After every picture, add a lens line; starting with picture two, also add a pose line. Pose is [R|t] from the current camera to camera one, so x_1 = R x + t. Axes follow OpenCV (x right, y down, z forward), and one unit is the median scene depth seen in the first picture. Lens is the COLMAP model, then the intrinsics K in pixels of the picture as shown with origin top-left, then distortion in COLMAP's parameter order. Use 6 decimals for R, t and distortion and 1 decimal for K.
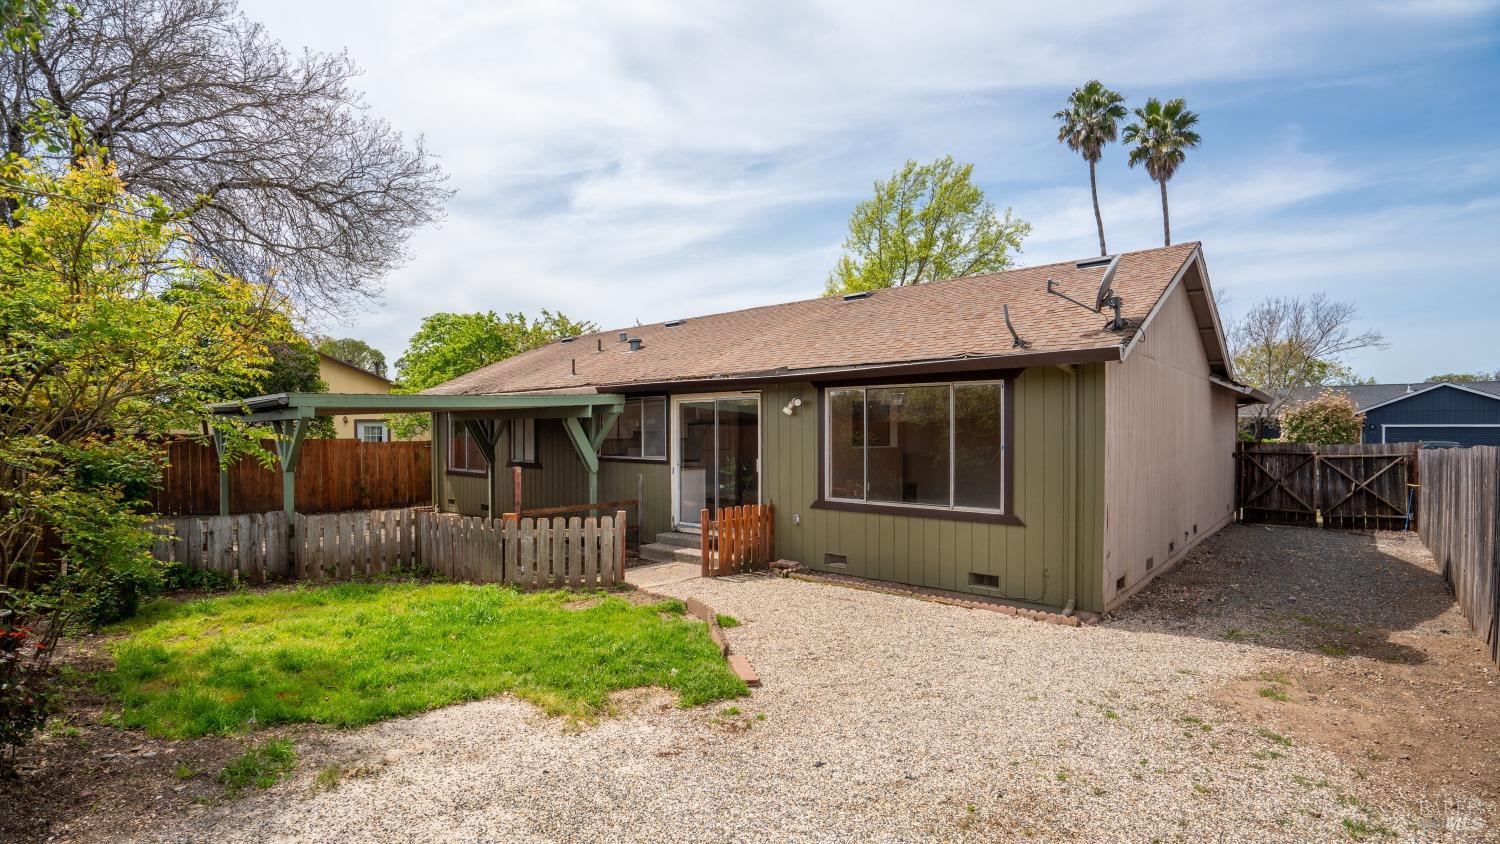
lens RADIAL K [[693.7, 0, 750.0], [0, 693.7, 422.0], [0, 0, 1]] dist [-0.027400, 0.000892]
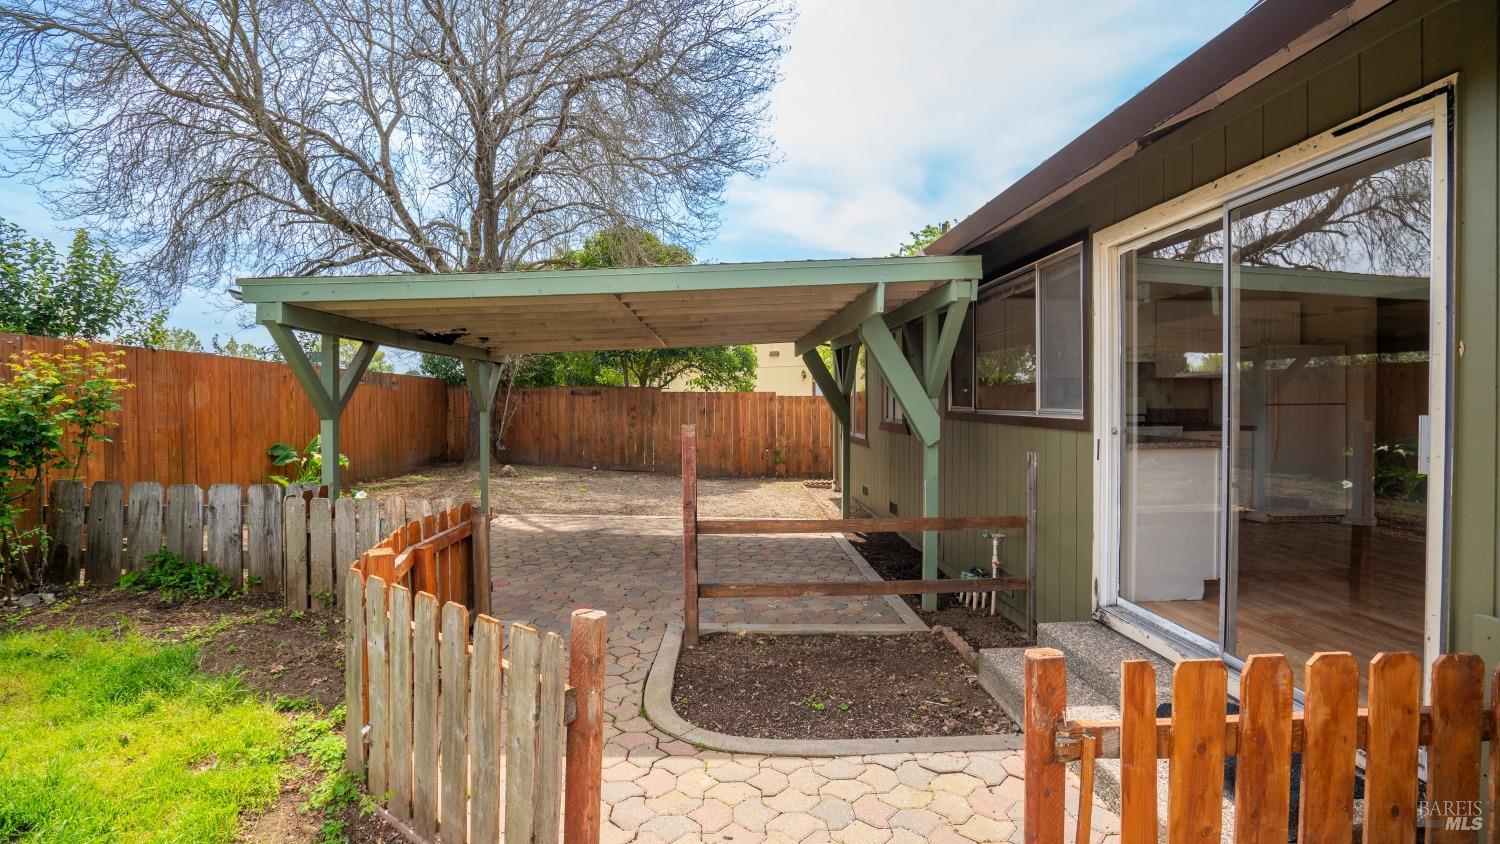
lens RADIAL K [[693.7, 0, 750.0], [0, 693.7, 422.0], [0, 0, 1]] dist [-0.027400, 0.000892]
pose [[0.701292, 0.024483, -0.712454, 0.009905], [0.007633, 0.999095, 0.041846, 0.032950], [0.712834, -0.034784, 0.700470, 0.513357]]
